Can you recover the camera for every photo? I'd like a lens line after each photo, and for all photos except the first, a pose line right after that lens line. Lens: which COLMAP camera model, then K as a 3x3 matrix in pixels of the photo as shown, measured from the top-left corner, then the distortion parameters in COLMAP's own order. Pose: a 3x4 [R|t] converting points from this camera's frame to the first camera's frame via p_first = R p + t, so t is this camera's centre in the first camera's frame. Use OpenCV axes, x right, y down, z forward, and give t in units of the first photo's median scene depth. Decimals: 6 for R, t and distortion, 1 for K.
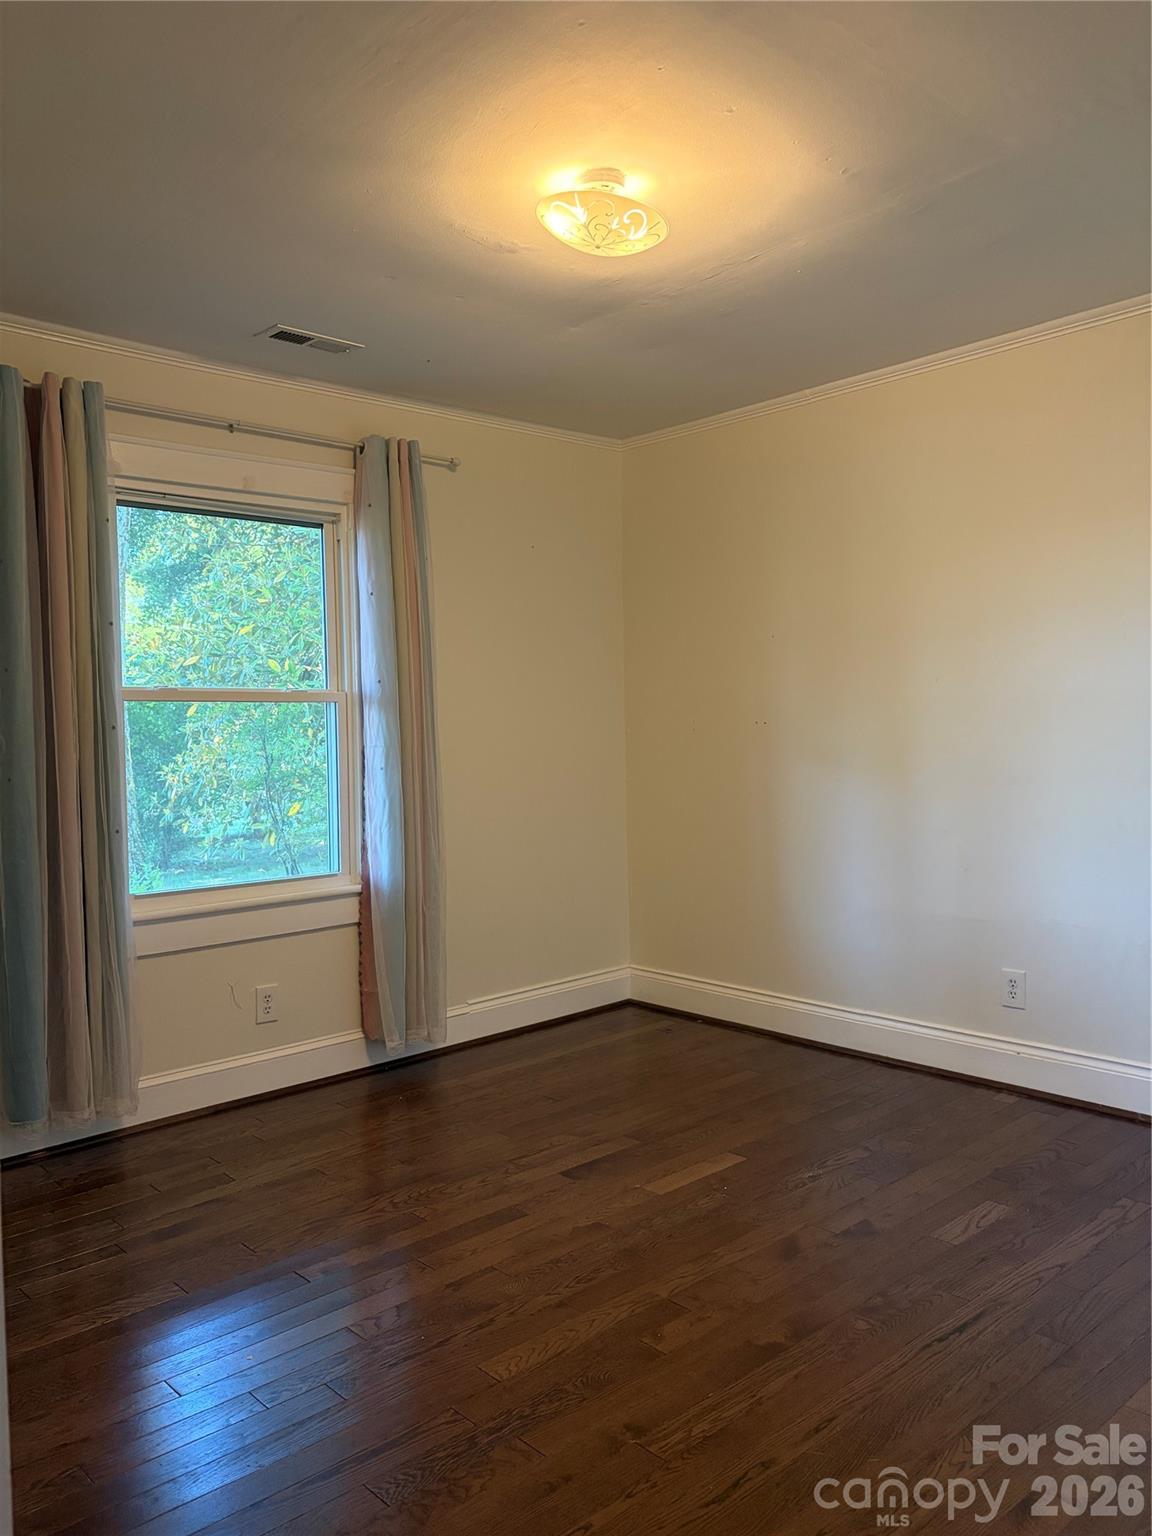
lens RADIAL K [[1156.2, 0, 576.0], [0, 1156.2, 767.7], [0, 0, 1]] dist [0.039355, -0.012290]
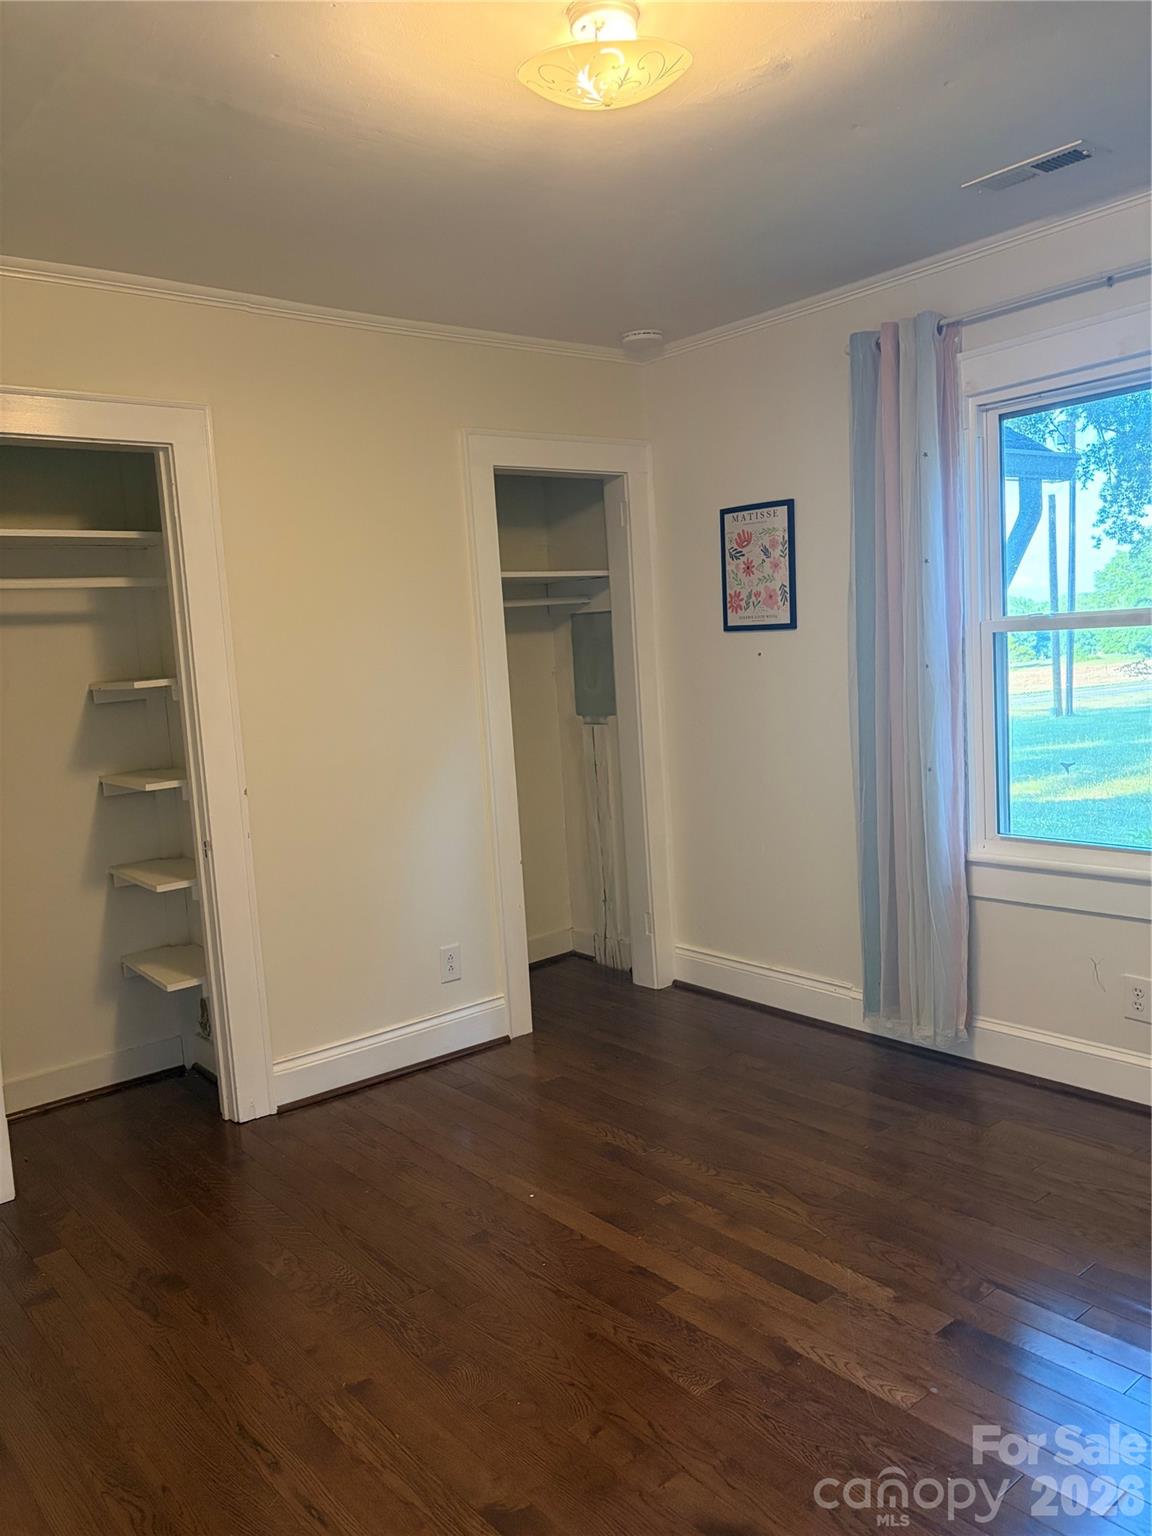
lens RADIAL K [[1156.2, 0, 575.0], [0, 1156.2, 771.0], [0, 0, 1]] dist [0.039355, -0.012290]
pose [[-0.034763, 0.137384, -0.989908, 0.587510], [0.032022, 0.990151, 0.136293, -0.086965], [0.998882, -0.026961, -0.038820, 0.698284]]
